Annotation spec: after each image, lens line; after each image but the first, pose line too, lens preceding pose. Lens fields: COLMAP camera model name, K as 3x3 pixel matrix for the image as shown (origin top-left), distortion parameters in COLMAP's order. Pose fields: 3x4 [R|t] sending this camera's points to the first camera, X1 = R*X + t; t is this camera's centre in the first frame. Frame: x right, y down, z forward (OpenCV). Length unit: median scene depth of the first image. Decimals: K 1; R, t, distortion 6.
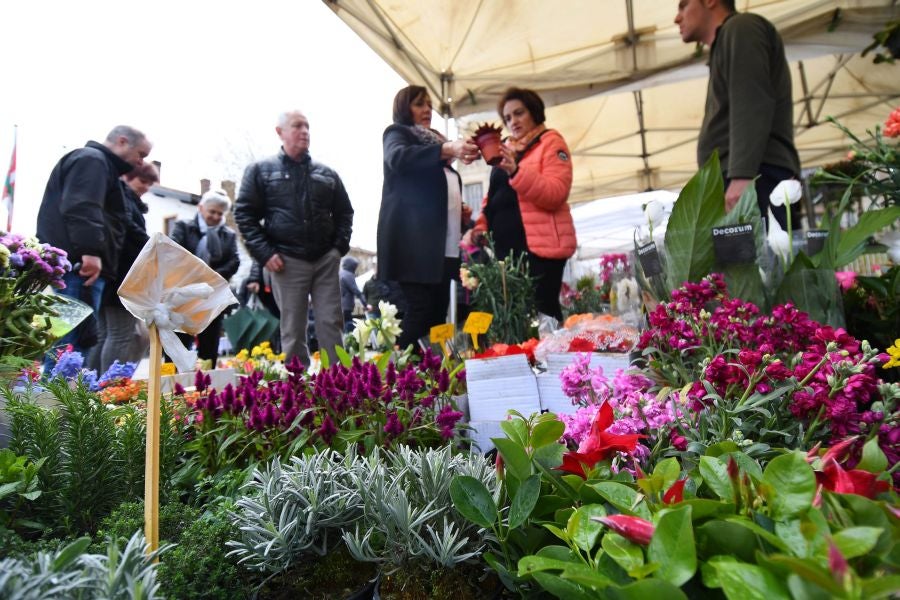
lens RADIAL K [[488.3, 0, 468.7], [0, 488.3, 284.3], [0, 0, 1]] dist [0.064955, -0.068594]
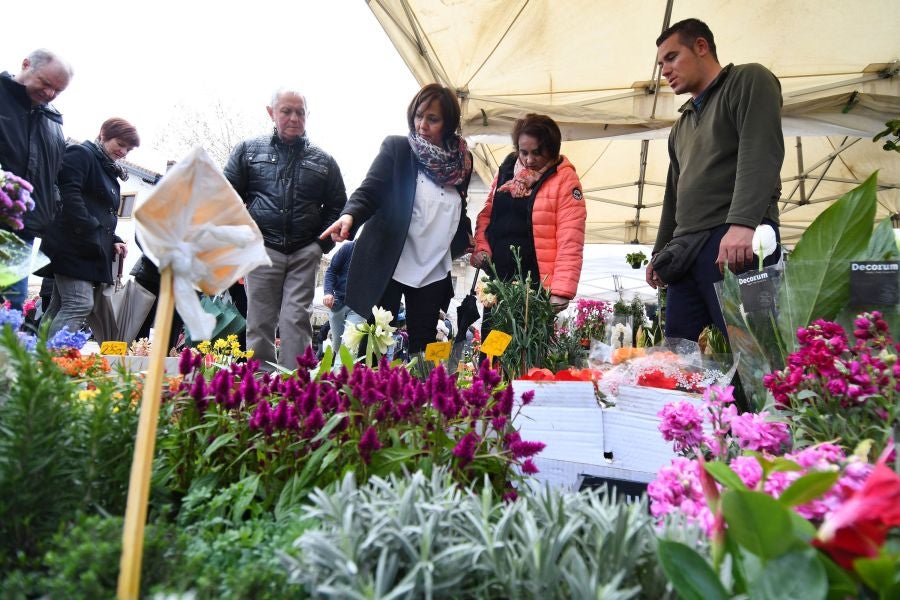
lens RADIAL K [[488.3, 0, 468.7], [0, 488.3, 284.3], [0, 0, 1]] dist [0.064955, -0.068594]
pose [[0.985333, 0.149481, 0.082307, -0.138884], [-0.143888, 0.987103, -0.070168, 0.049404], [-0.091734, 0.057296, 0.994134, 0.126837]]
